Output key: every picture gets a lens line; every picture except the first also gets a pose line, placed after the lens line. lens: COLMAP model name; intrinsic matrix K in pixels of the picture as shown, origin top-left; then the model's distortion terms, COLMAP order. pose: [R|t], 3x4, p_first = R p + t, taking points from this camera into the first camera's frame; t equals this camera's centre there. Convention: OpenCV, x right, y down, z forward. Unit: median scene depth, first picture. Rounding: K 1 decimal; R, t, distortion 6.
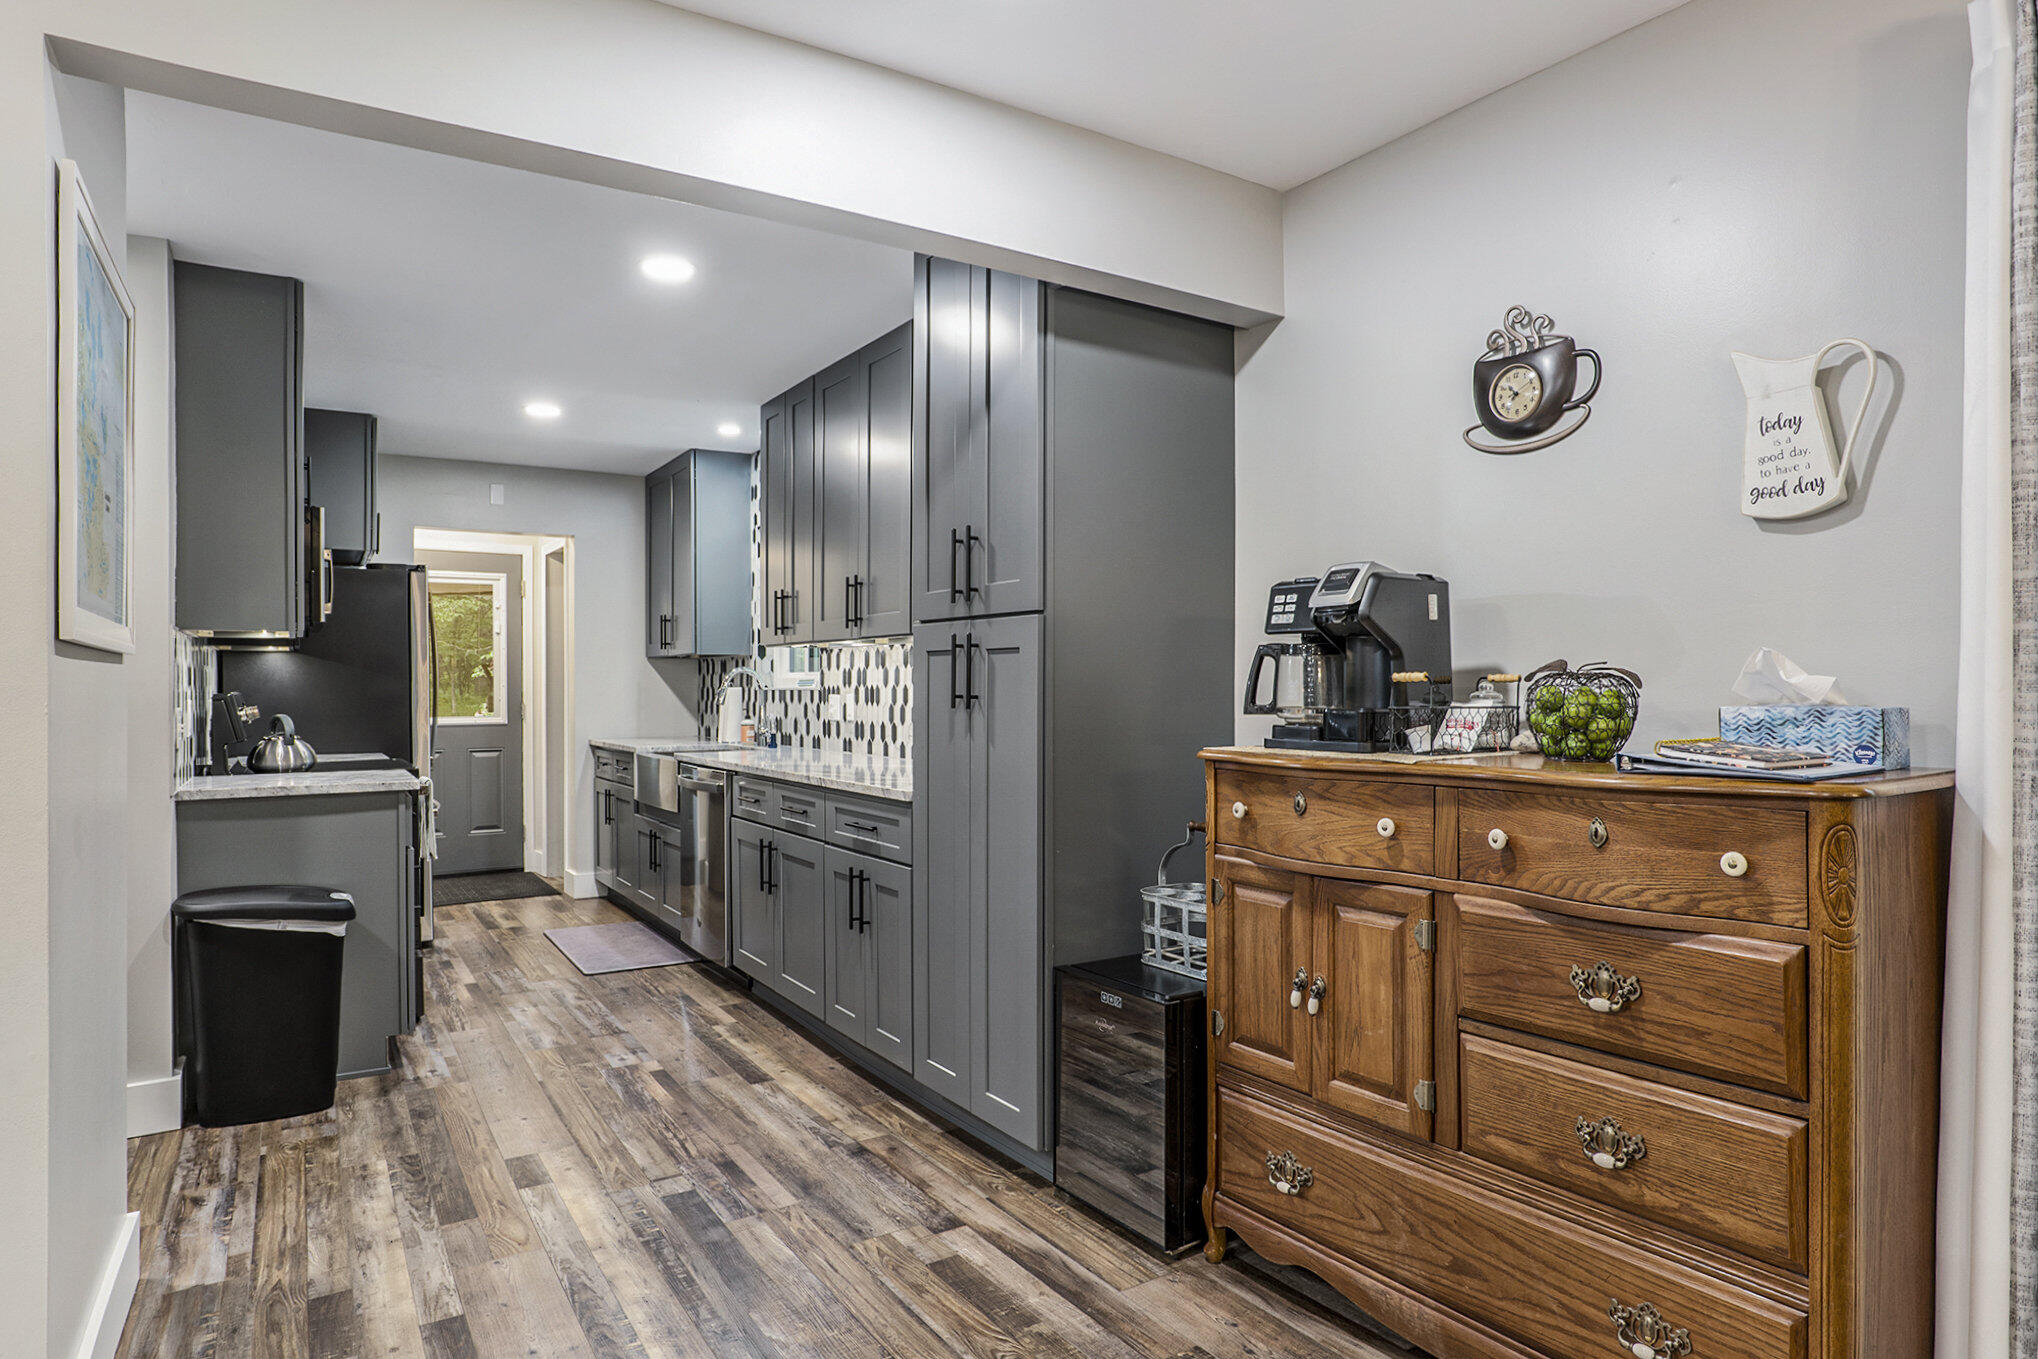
lens RADIAL K [[1122.3, 0, 969.5], [0, 1122.3, 700.1], [0, 0, 1]] dist [-0.016908, 0.000832]
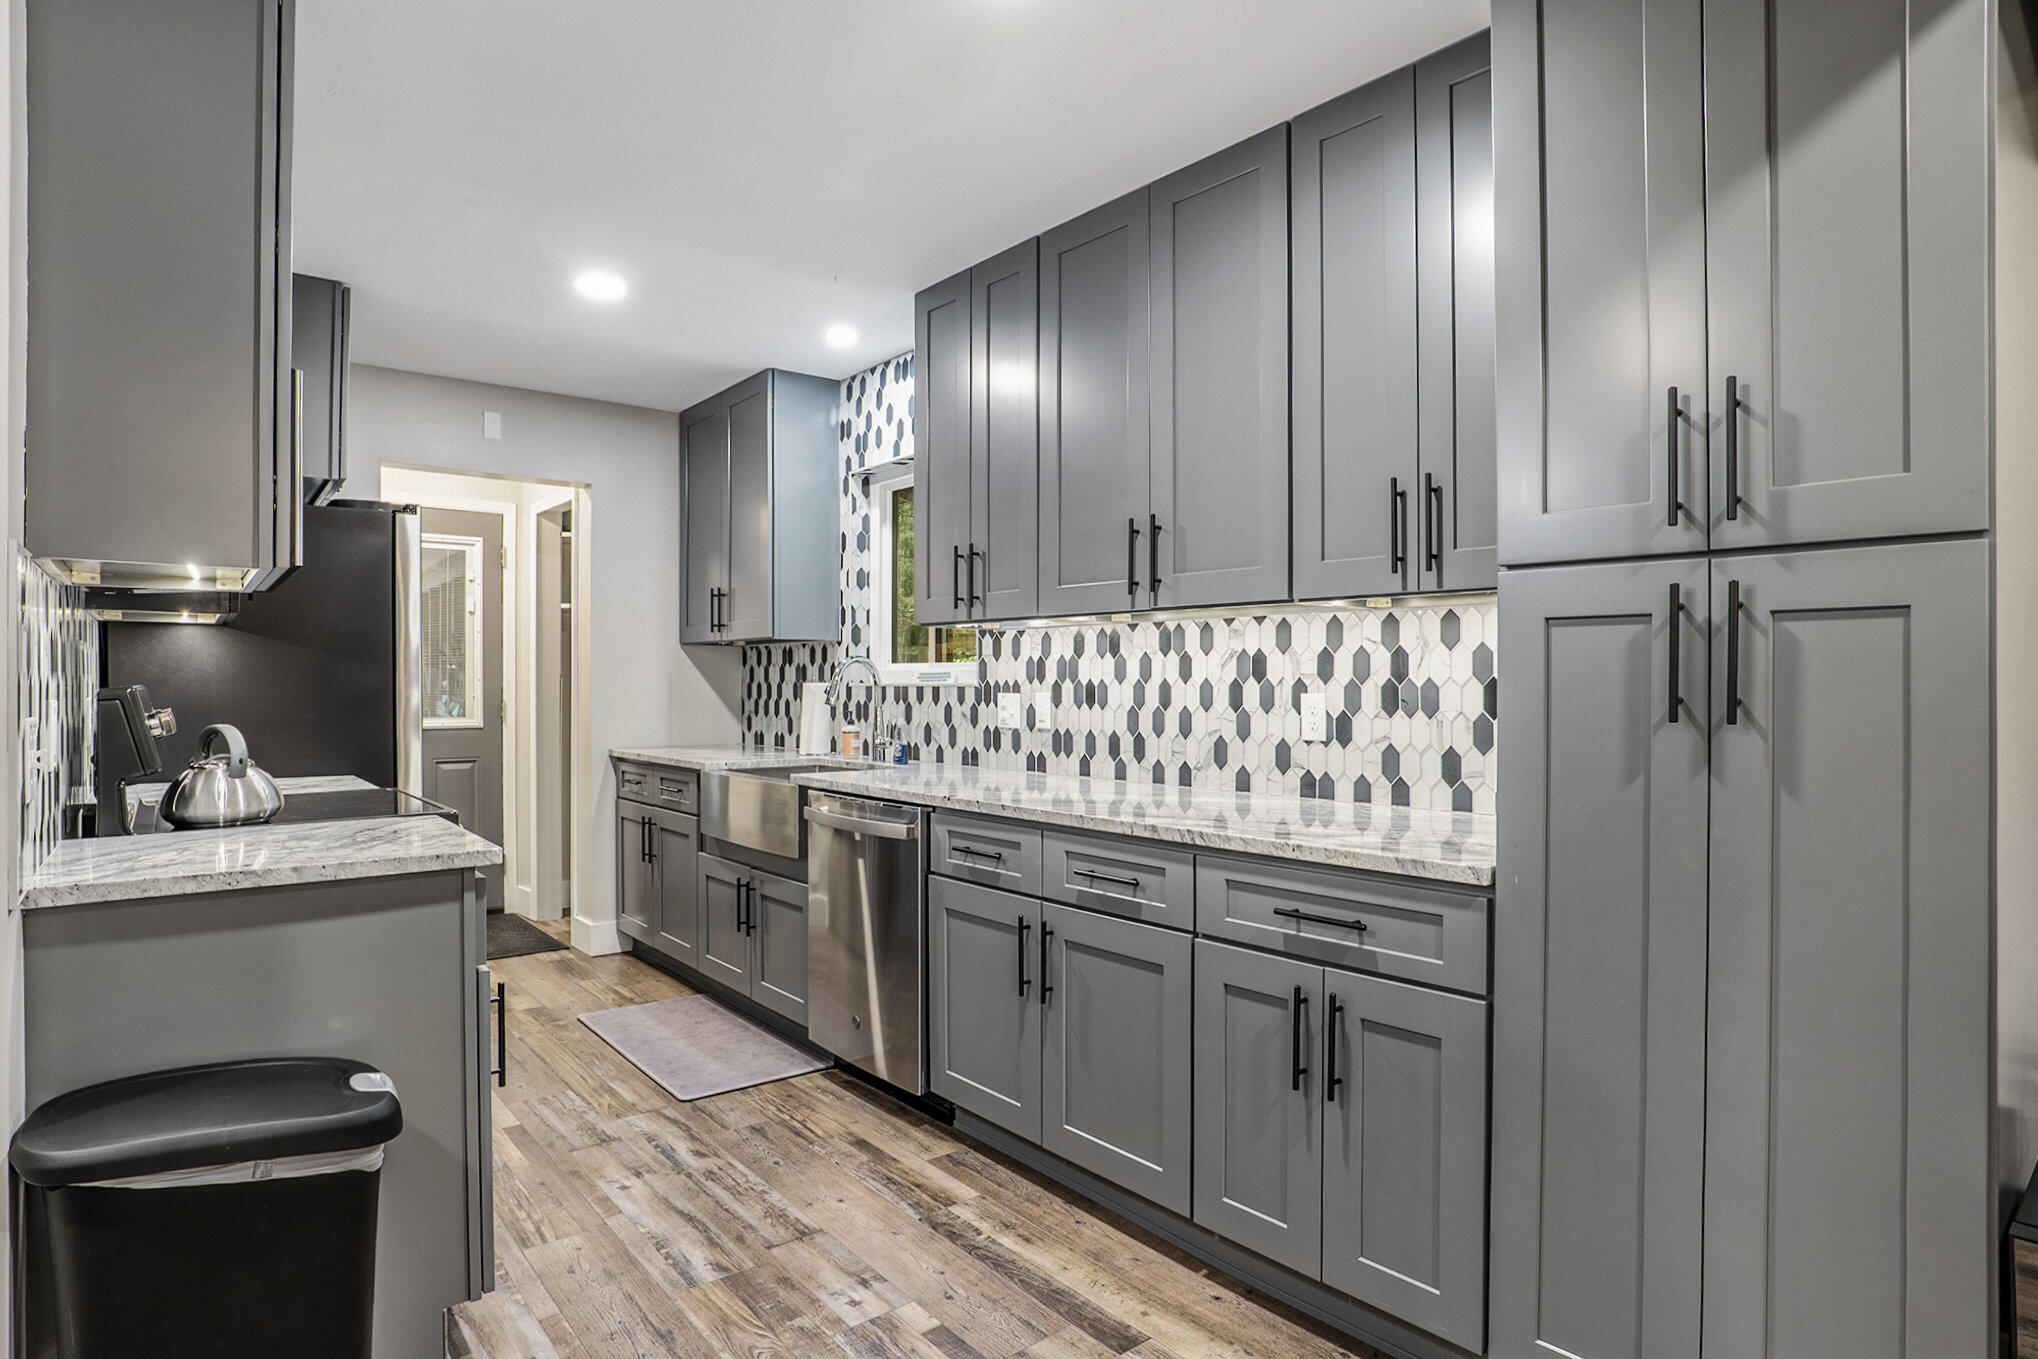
lens RADIAL K [[1055.5, 0, 1018.1], [0, 1055.5, 700.2], [0, 0, 1]] dist [-0.067202, 0.013026]
pose [[0.987764, 0.003269, 0.155923, -0.232003], [-0.003704, 0.999990, 0.002495, -0.001960], [-0.155913, -0.003042, 0.987766, 0.330549]]
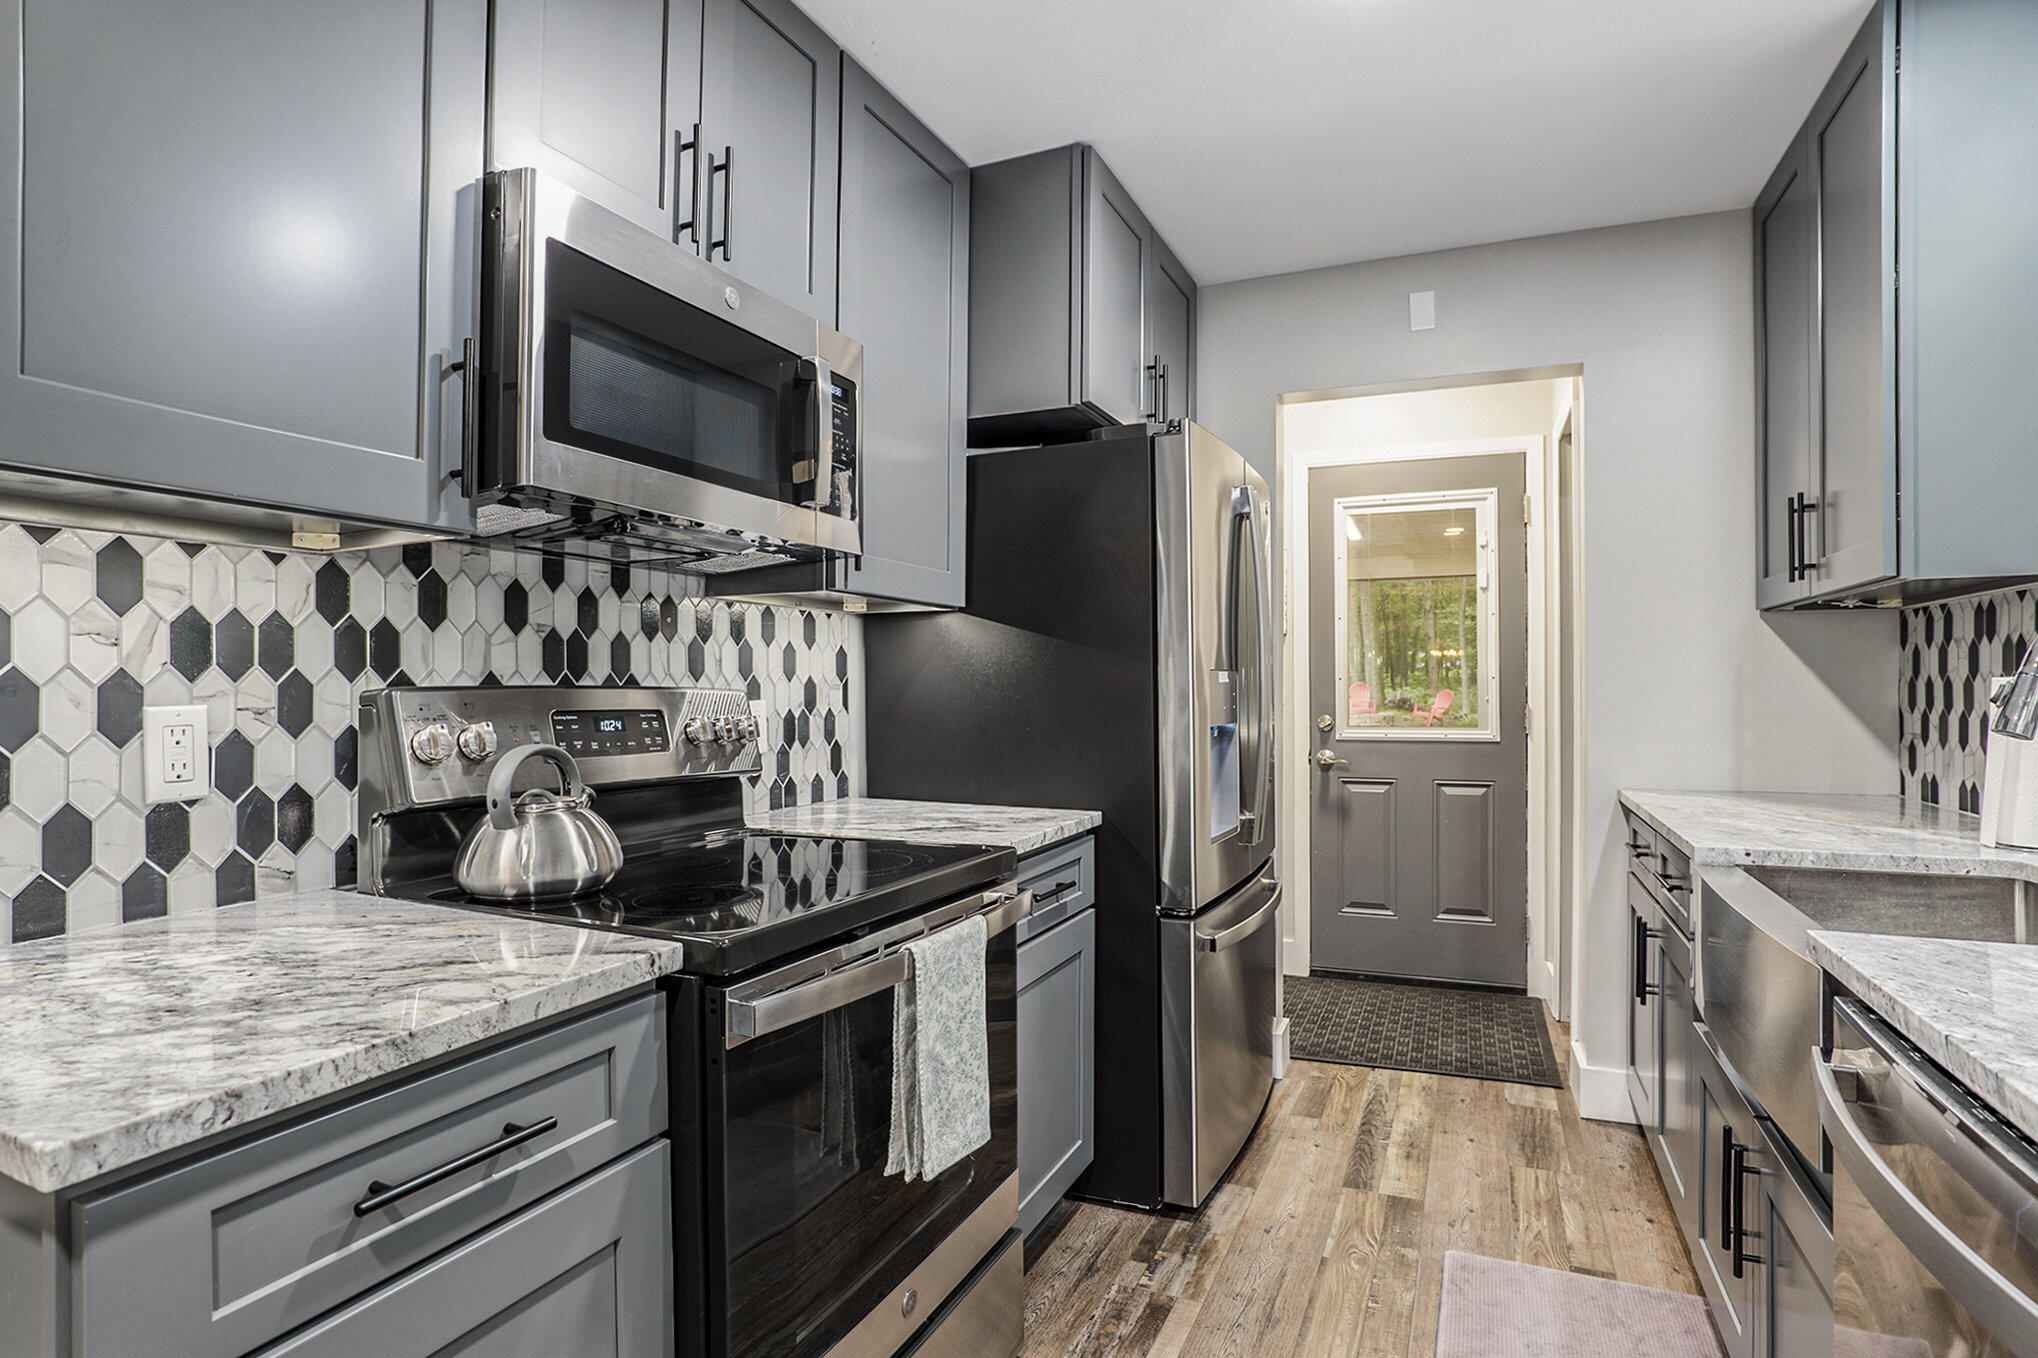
lens RADIAL K [[999.4, 0, 1026.0], [0, 999.4, 675.1], [0, 0, 1]] dist [-0.069809, 0.009219]
pose [[0.564438, -0.005734, -0.825456, -0.190780], [-0.008506, 0.999882, -0.012762, -0.007376], [0.825432, 0.014225, 0.564322, 0.754348]]
